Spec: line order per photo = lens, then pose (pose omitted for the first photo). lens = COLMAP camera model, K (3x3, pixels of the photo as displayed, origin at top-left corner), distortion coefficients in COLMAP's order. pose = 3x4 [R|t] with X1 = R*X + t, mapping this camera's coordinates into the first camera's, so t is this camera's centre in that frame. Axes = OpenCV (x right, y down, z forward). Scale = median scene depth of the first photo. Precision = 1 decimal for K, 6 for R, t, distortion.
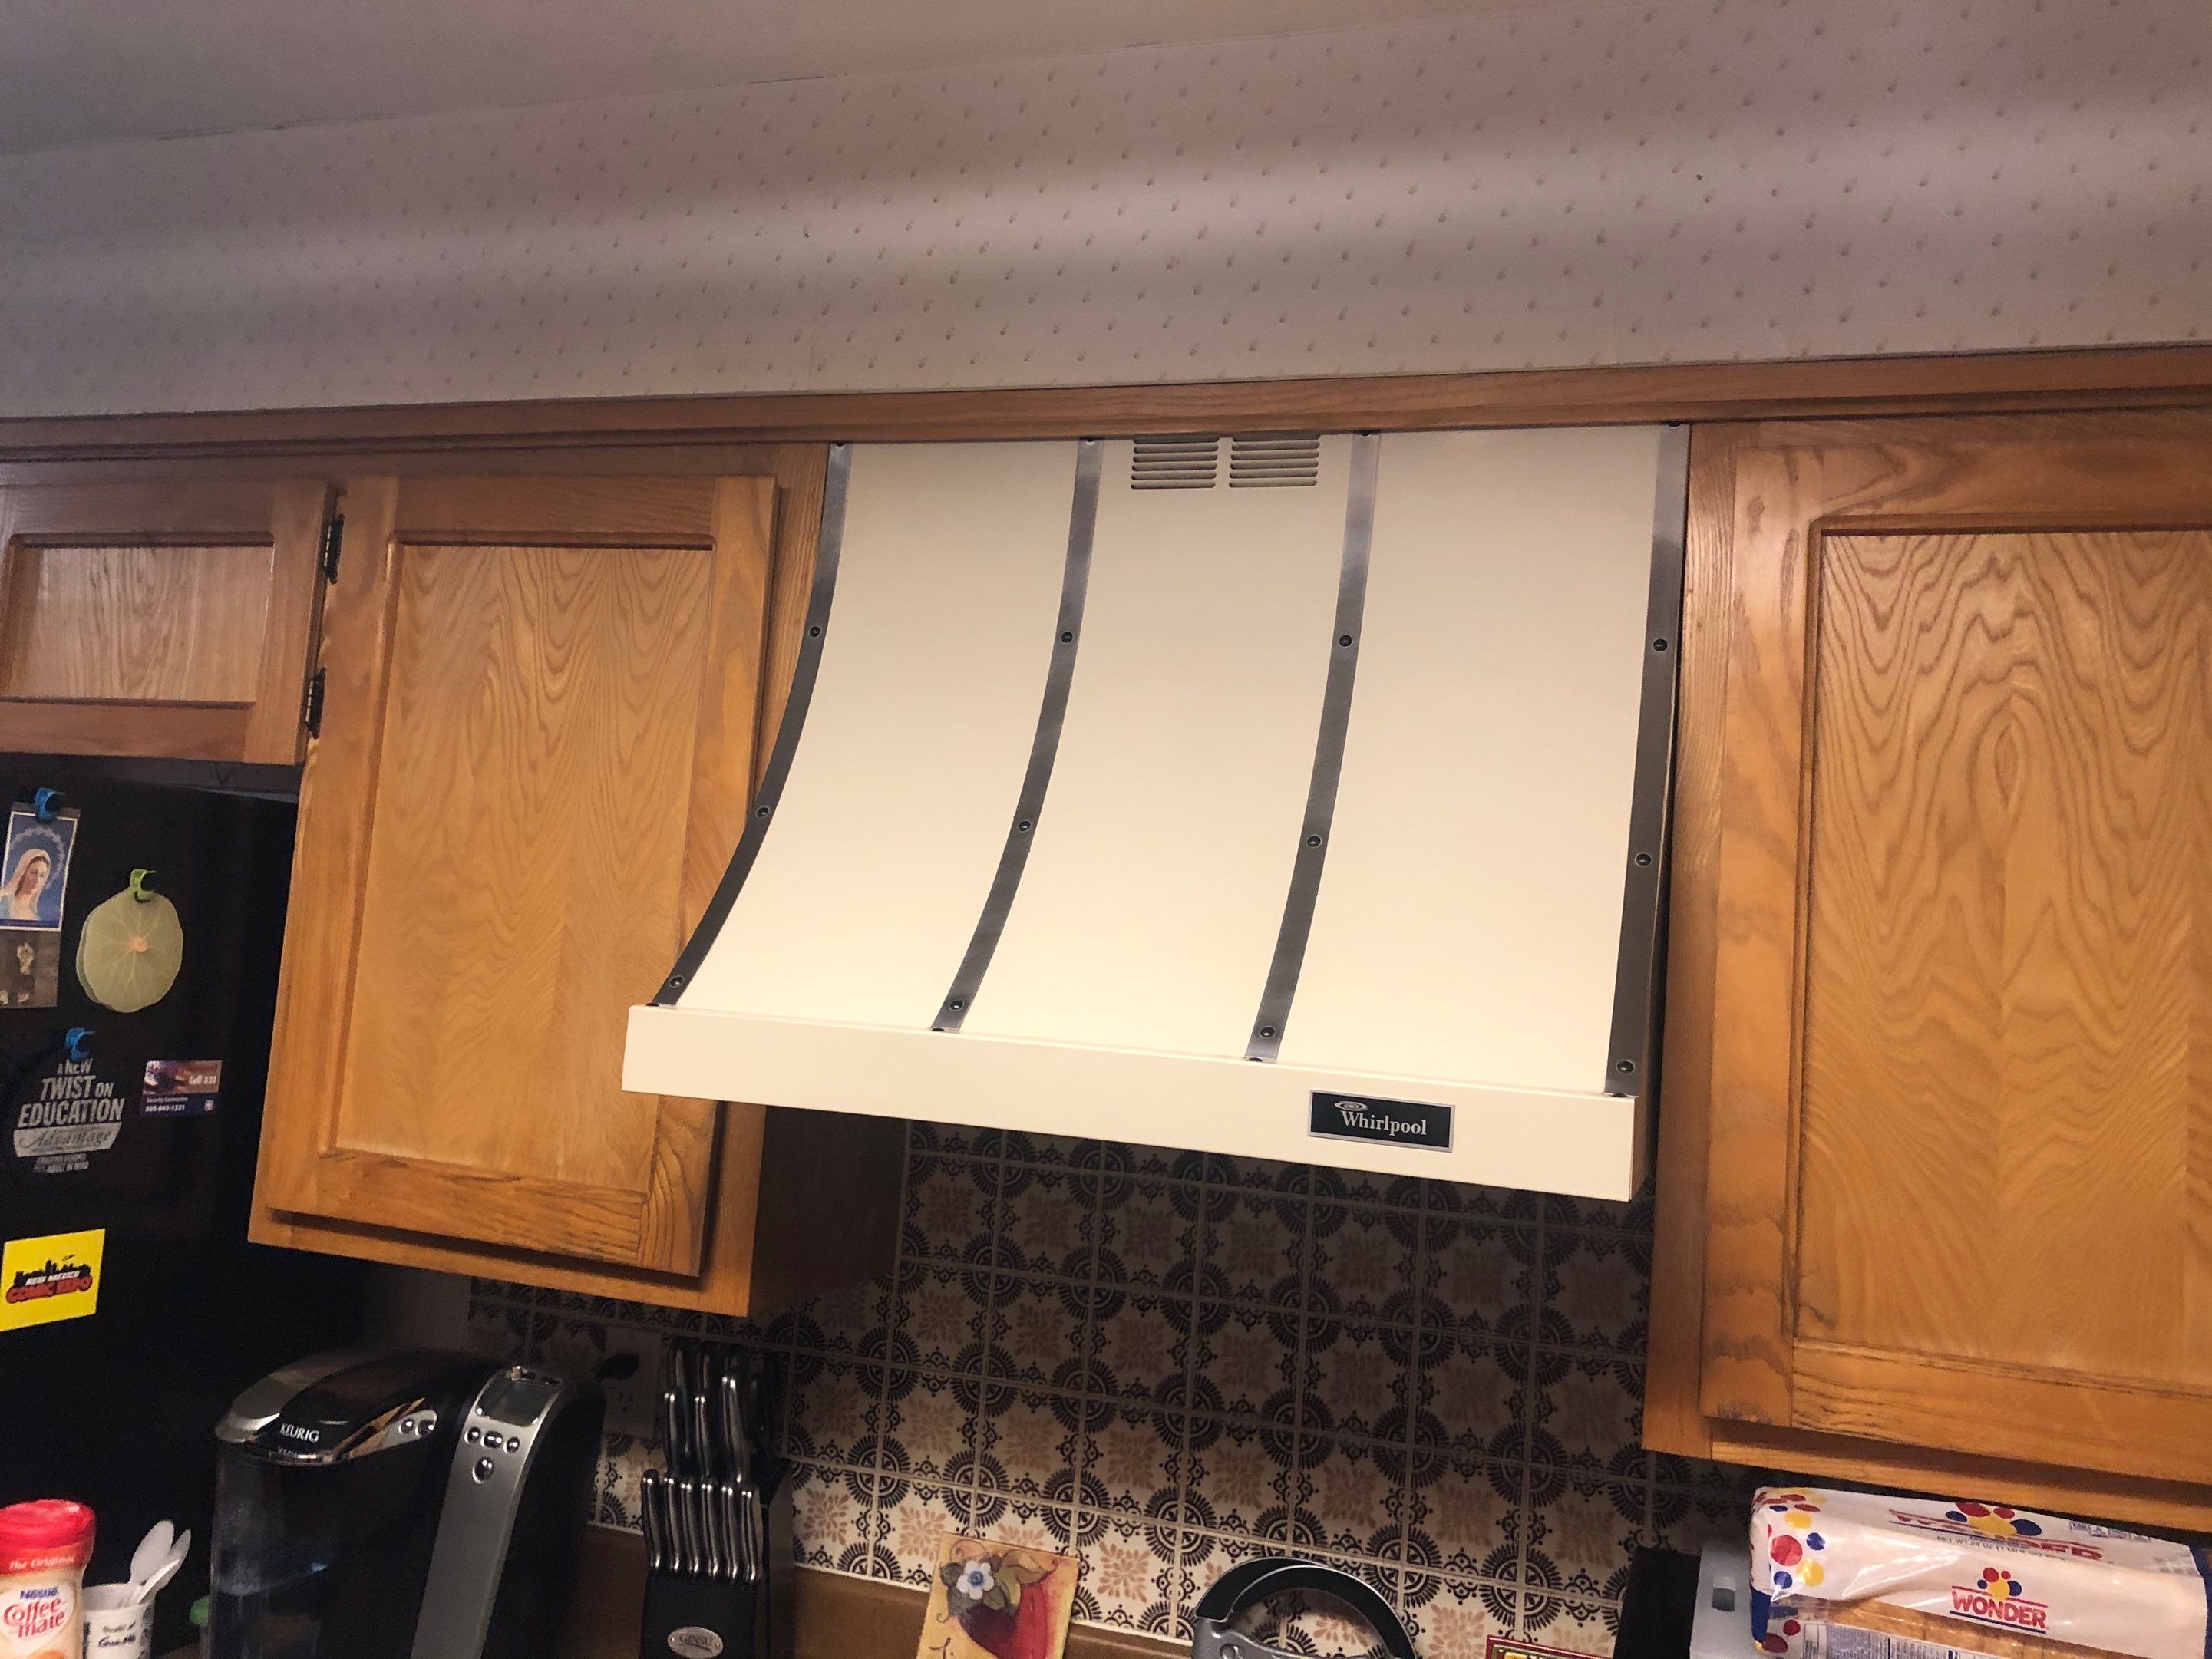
lens RADIAL K [[1807.0, 0, 1116.0], [0, 1807.0, 825.4], [0, 0, 1]] dist [0.056934, -0.084068]
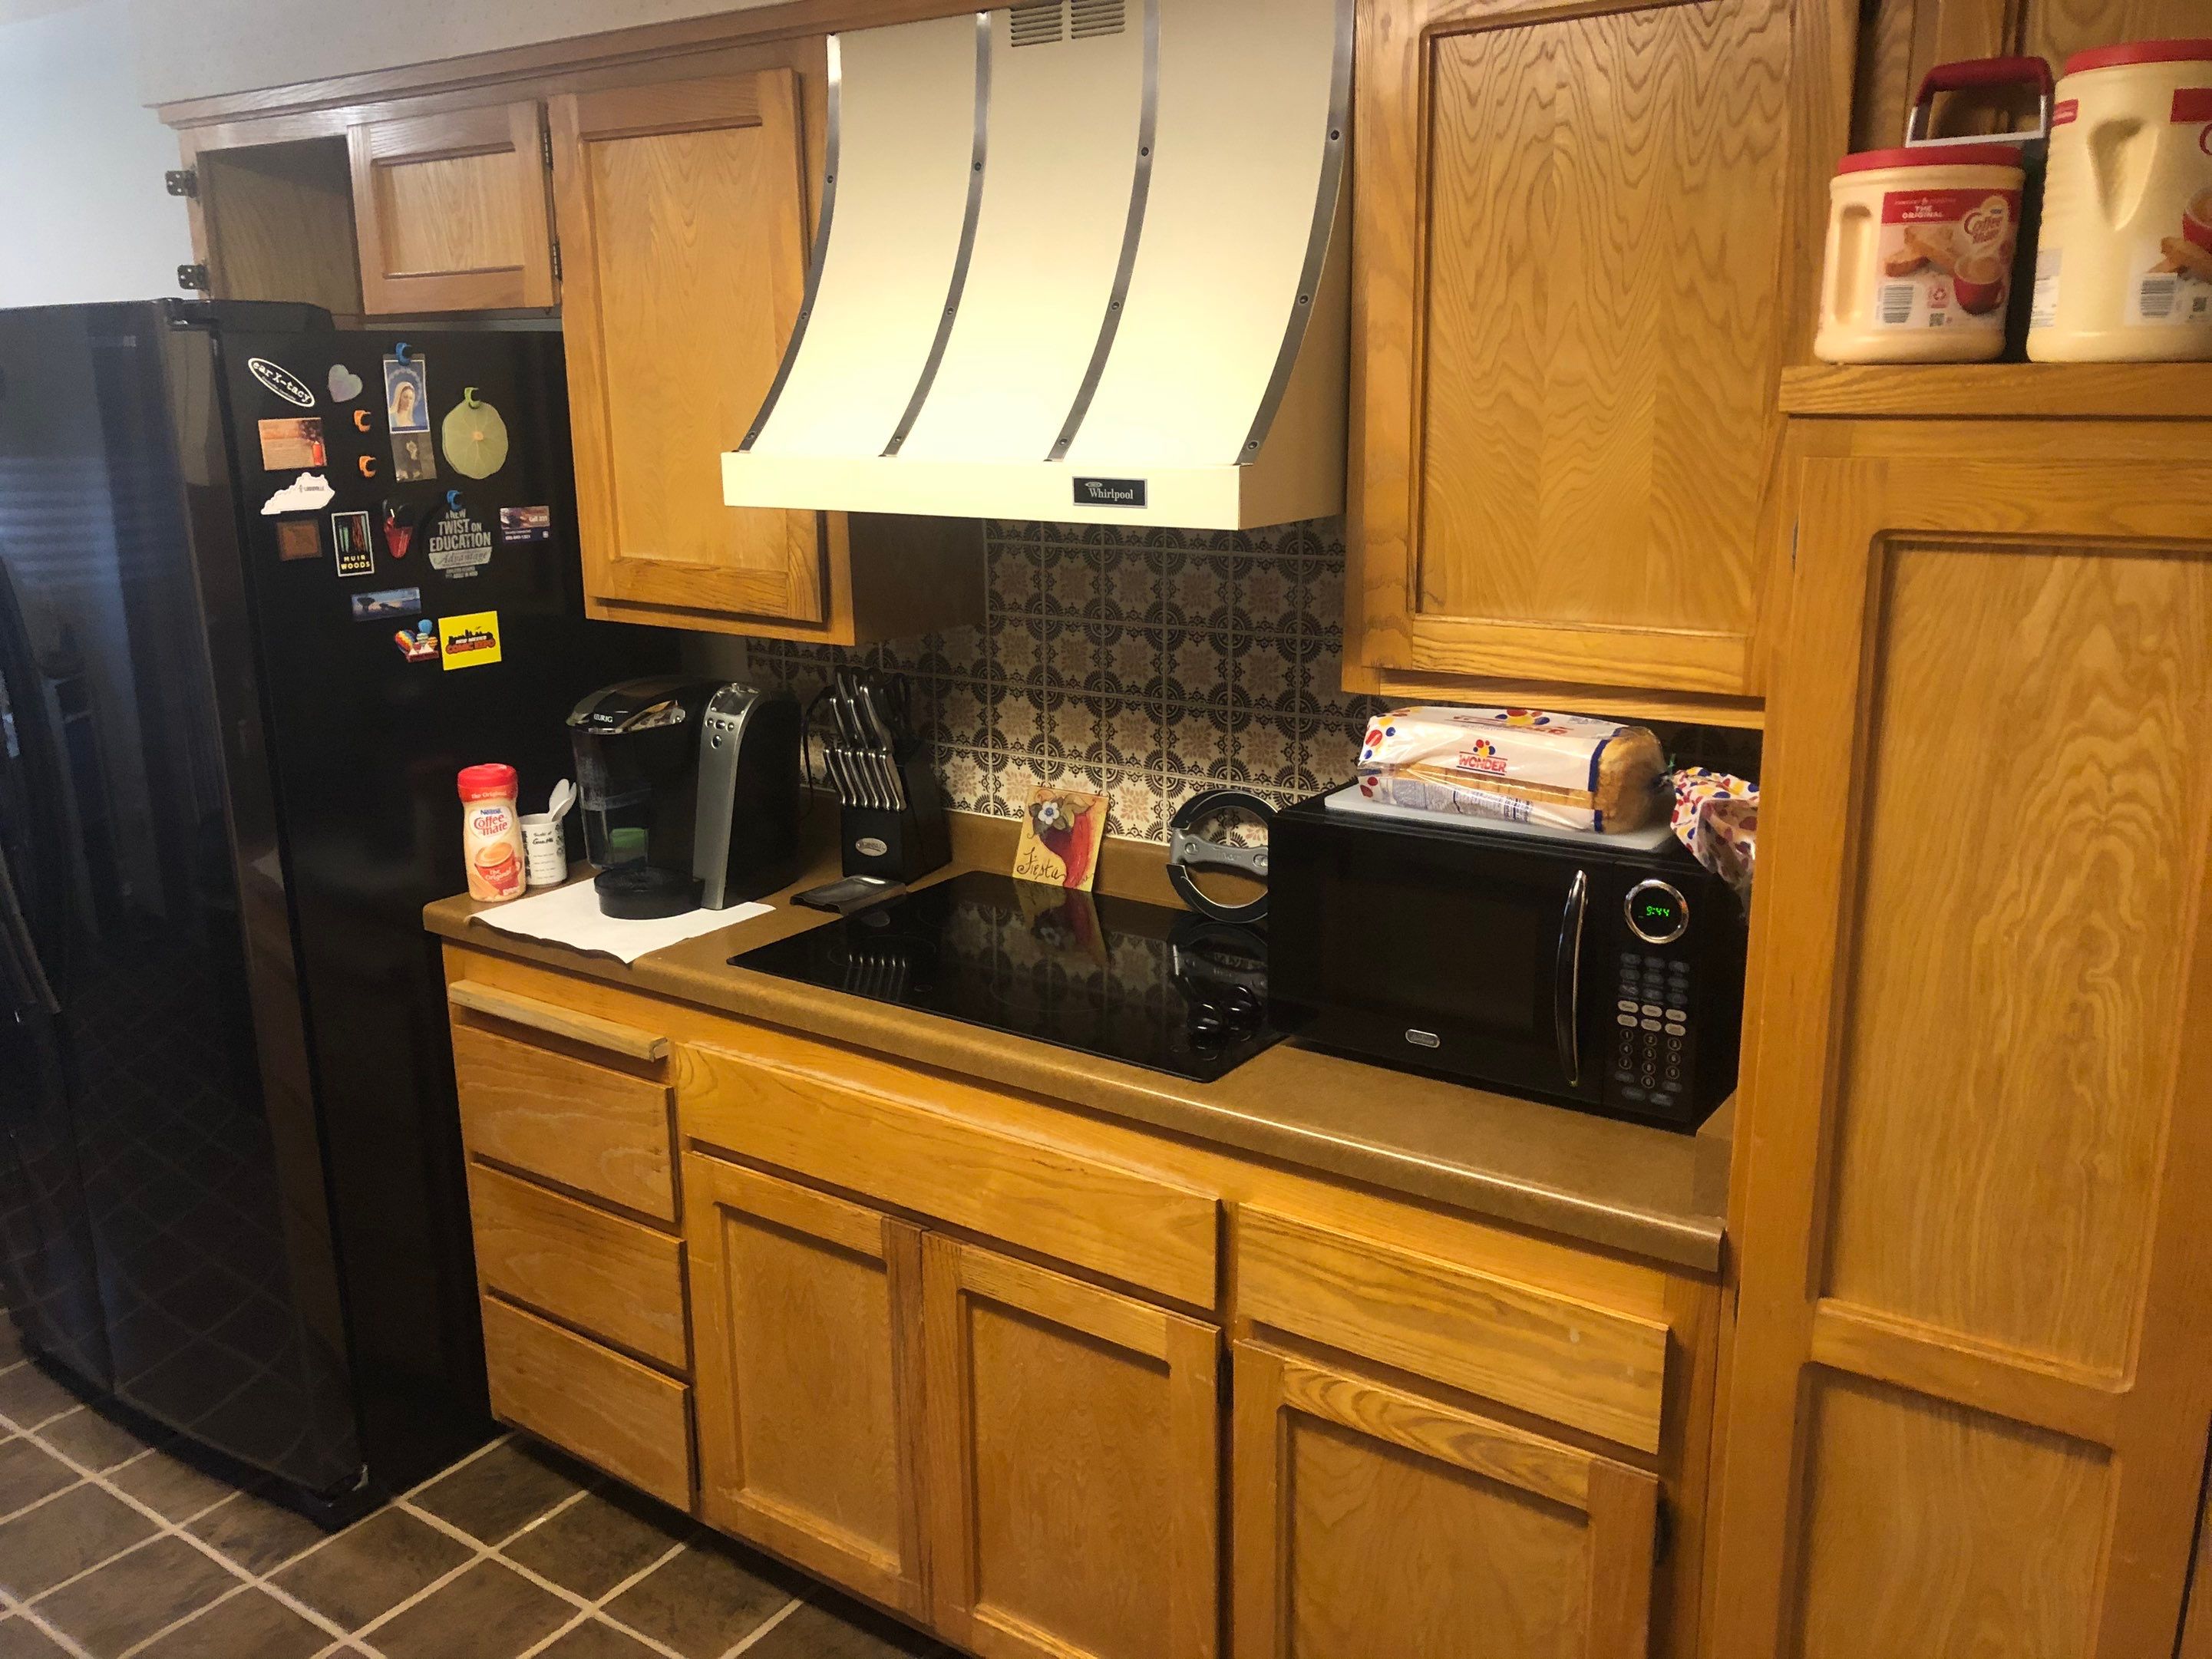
lens RADIAL K [[1807.0, 0, 1116.0], [0, 1807.0, 825.4], [0, 0, 1]] dist [0.056934, -0.084068]
pose [[0.958125, -0.018152, -0.285775, 0.435377], [0.105767, 0.949851, 0.294274, -0.020175], [0.266102, -0.312177, 0.911995, -0.402181]]
